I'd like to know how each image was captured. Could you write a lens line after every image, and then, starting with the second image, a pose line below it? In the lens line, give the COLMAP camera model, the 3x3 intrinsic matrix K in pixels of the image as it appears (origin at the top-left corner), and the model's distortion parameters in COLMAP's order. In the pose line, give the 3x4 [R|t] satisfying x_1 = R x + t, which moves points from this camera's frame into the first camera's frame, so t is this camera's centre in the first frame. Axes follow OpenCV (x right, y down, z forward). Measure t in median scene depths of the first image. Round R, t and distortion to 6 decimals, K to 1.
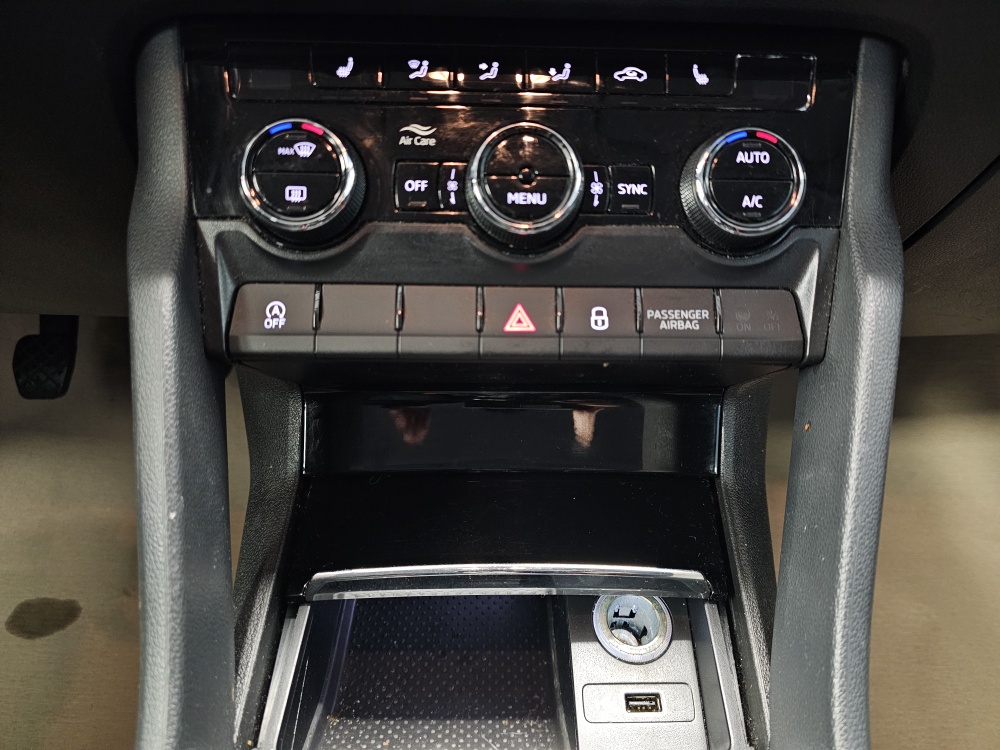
lens RADIAL K [[681.9, 0, 503.0], [0, 681.9, 367.8], [0, 0, 1]] dist [0.044074, -0.052291]
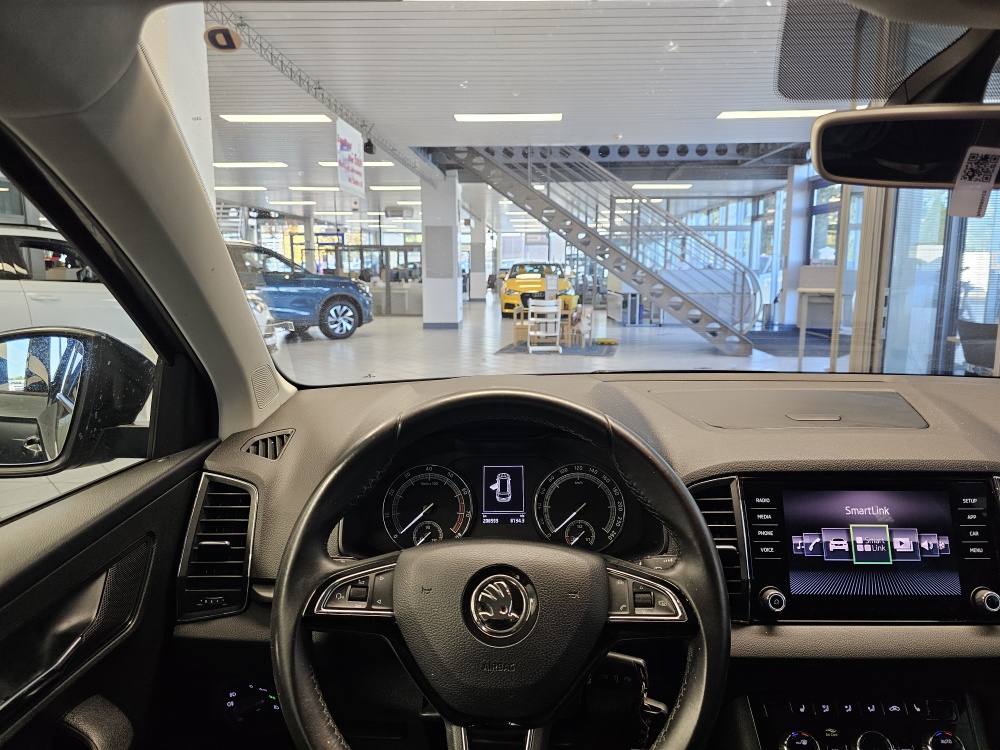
lens RADIAL K [[681.9, 0, 502.0], [0, 681.9, 365.3], [0, 0, 1]] dist [0.044074, -0.052291]
pose [[0.999326, -0.019737, -0.030944, -1.463580], [0.000430, 0.849343, -0.527841, -0.112240], [0.036700, 0.527473, 0.848779, -2.515858]]
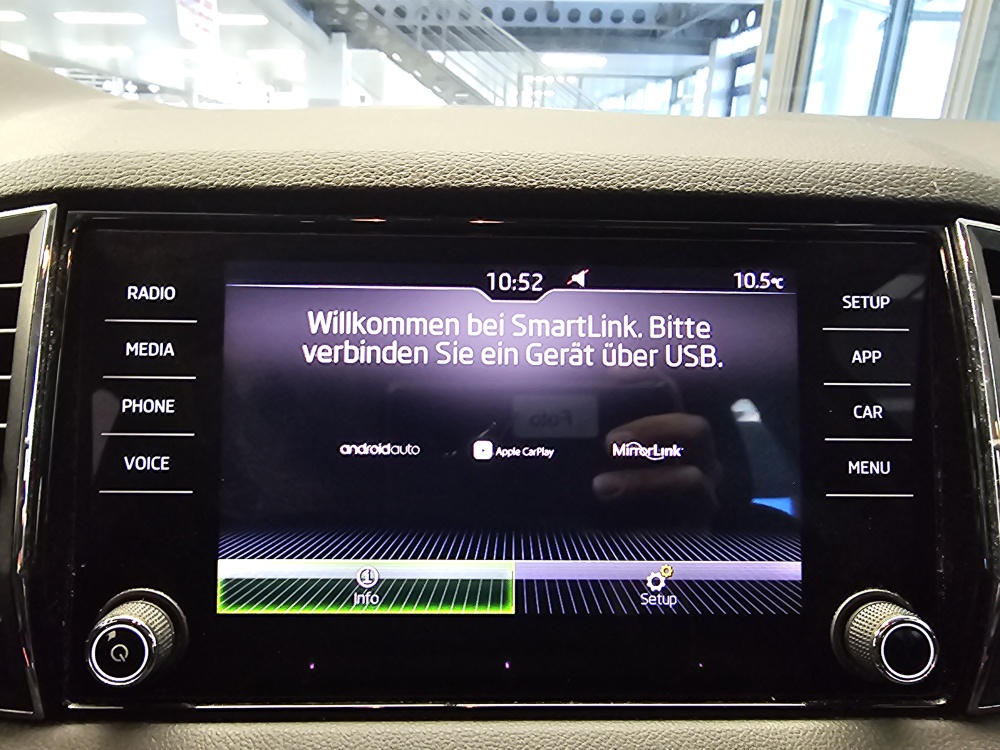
lens RADIAL K [[681.4, 0, 446.0], [0, 681.4, 371.6], [0, 0, 1]] dist [-0.009255, 0.004366]
pose [[0.999988, -0.004899, 0.000870, 0.008215], [0.004845, 0.918884, -0.394499, -0.808981], [0.001133, 0.394498, 0.918896, -0.229604]]
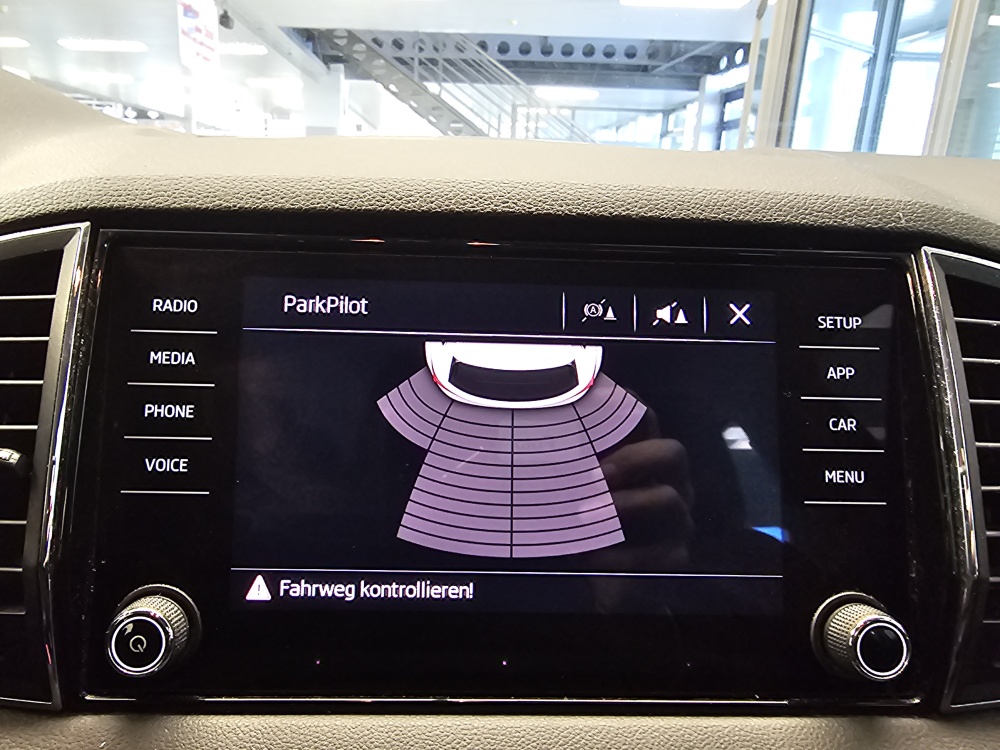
lens RADIAL K [[681.4, 0, 443.8], [0, 681.4, 366.6], [0, 0, 1]] dist [-0.009255, 0.004366]
pose [[0.999937, 0.006598, 0.009028, -0.007120], [-0.002012, 0.900348, -0.435166, -0.765978], [-0.010999, 0.435121, 0.900305, -0.278061]]
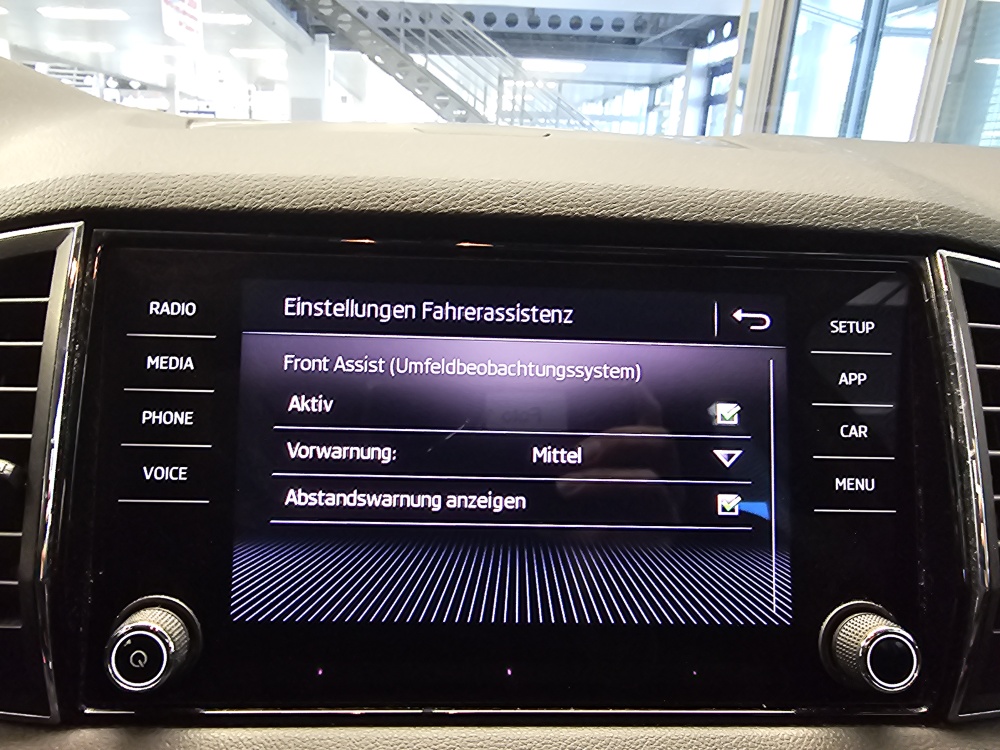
lens RADIAL K [[681.4, 0, 435.9], [0, 681.4, 355.9], [0, 0, 1]] dist [-0.009255, 0.004366]
pose [[0.999749, 0.009278, 0.020373, -0.035820], [0.000002, 0.910026, -0.414551, -0.814802], [-0.022386, 0.414448, 0.909798, -0.274670]]
